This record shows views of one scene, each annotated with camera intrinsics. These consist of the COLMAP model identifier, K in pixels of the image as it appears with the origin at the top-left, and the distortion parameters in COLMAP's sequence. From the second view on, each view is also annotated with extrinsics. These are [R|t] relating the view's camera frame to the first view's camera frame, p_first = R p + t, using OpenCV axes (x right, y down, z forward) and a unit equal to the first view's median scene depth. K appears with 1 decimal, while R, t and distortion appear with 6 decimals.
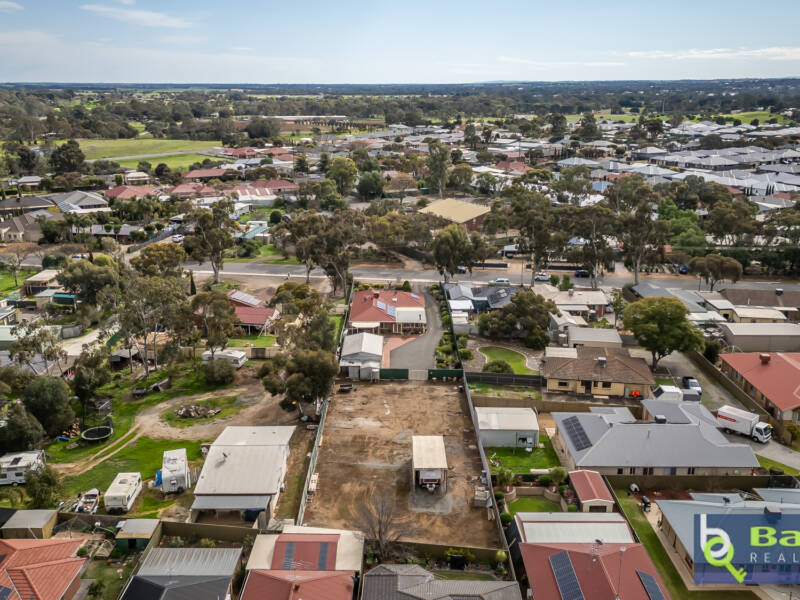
lens RADIAL K [[741.1, 0, 398.8], [0, 741.1, 300.2], [0, 0, 1]] dist [0.042591, 0.000000]
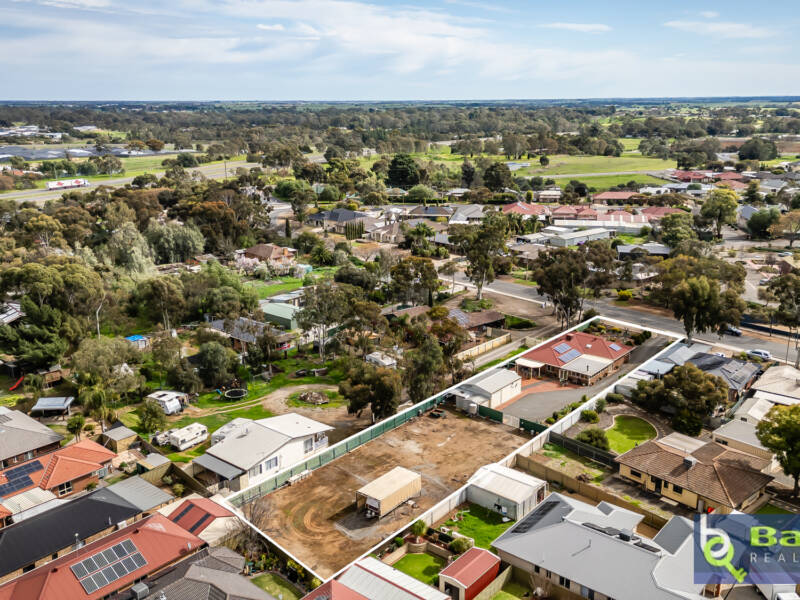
lens RADIAL K [[741.1, 0, 399.9], [0, 741.1, 300.0], [0, 0, 1]] dist [0.042591, 0.000000]
pose [[0.765314, 0.161718, -0.623010, 0.498578], [-0.172562, 0.984040, 0.043456, -0.074007], [0.620094, 0.074251, 0.781006, 0.127069]]
